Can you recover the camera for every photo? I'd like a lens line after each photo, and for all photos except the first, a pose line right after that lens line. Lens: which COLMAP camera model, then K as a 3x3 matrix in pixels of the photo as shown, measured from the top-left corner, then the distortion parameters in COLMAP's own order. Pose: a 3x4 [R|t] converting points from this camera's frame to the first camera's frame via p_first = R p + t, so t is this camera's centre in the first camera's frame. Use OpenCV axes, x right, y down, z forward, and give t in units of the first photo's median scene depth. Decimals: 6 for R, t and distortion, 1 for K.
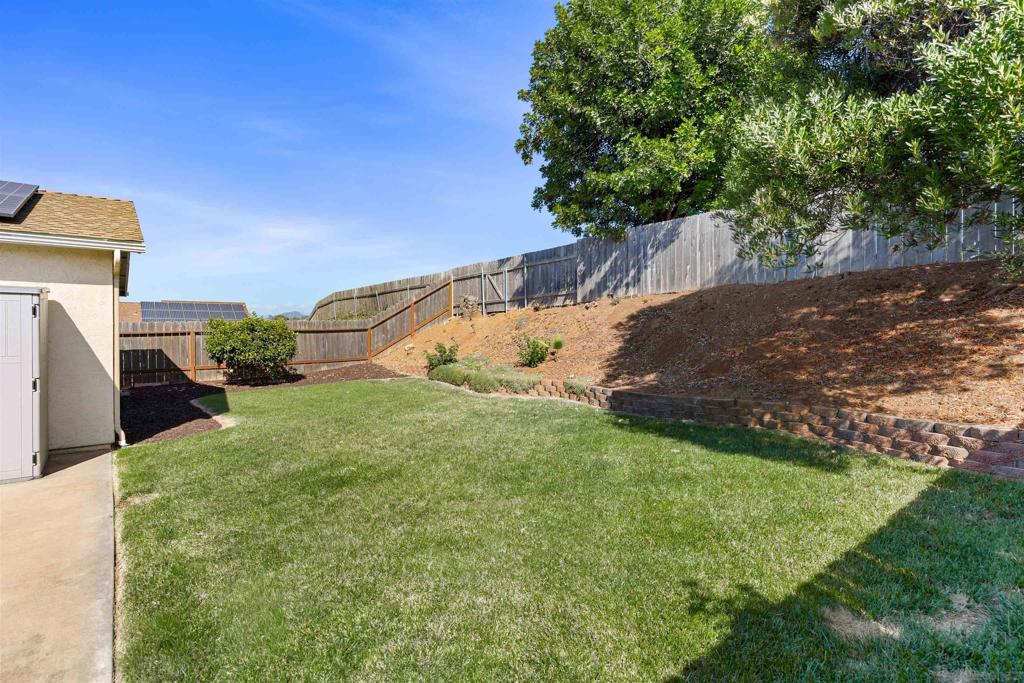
lens RADIAL K [[497.7, 0, 515.9], [0, 497.7, 337.1], [0, 0, 1]] dist [-0.002302, 0.000416]
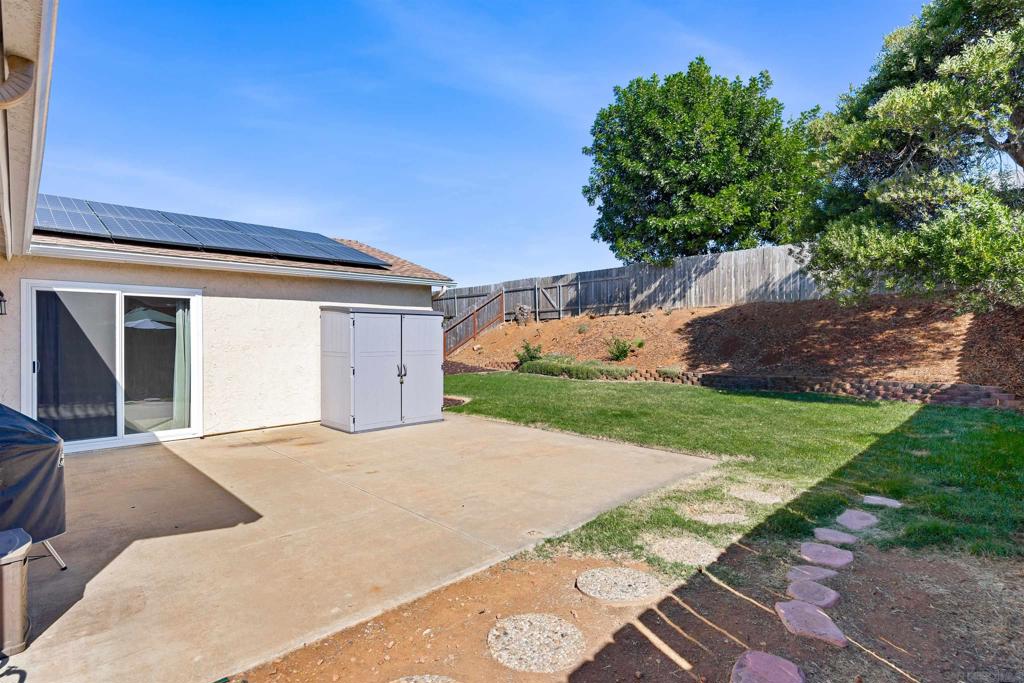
lens RADIAL K [[497.7, 0, 507.6], [0, 497.7, 336.6], [0, 0, 1]] dist [-0.002302, 0.000416]
pose [[0.997299, -0.001064, 0.073445, -0.345628], [0.001411, 0.999988, -0.004679, -0.001176], [-0.073439, 0.004770, 0.997288, -0.322207]]
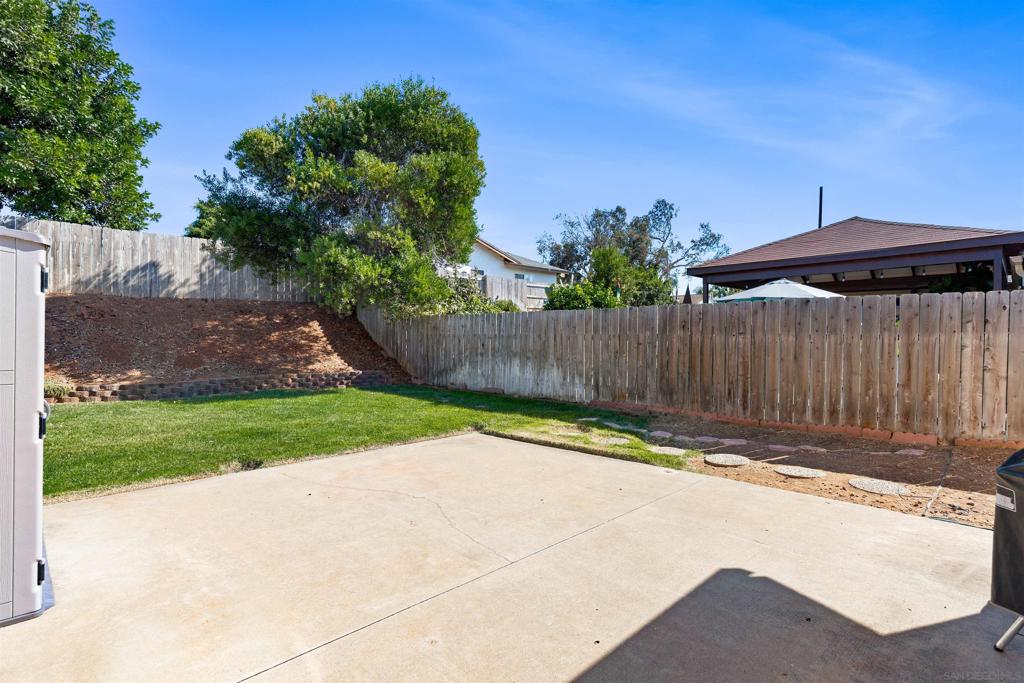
lens RADIAL K [[497.7, 0, 523.1], [0, 497.7, 343.4], [0, 0, 1]] dist [-0.002302, 0.000416]
pose [[-0.075874, -0.005905, 0.997100, -0.731485], [0.004373, 0.999971, 0.006255, 0.004649], [-0.997108, 0.004835, -0.075846, 0.148879]]
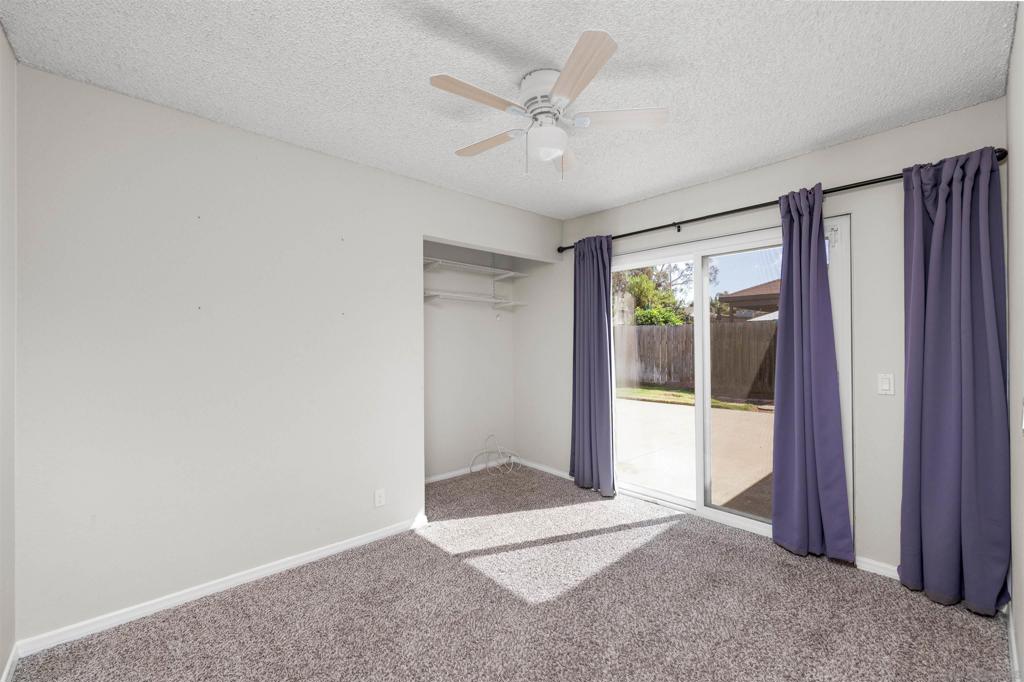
lens RADIAL K [[427.1, 0, 501.5], [0, 427.1, 343.4], [0, 0, 1]] dist [-0.000785, -0.000111]
pose [[-0.023714, 0.004331, 0.999709, -1.013111], [0.010690, 0.999935, -0.004078, 0.002492], [-0.999662, 0.010590, -0.023759, 0.406234]]
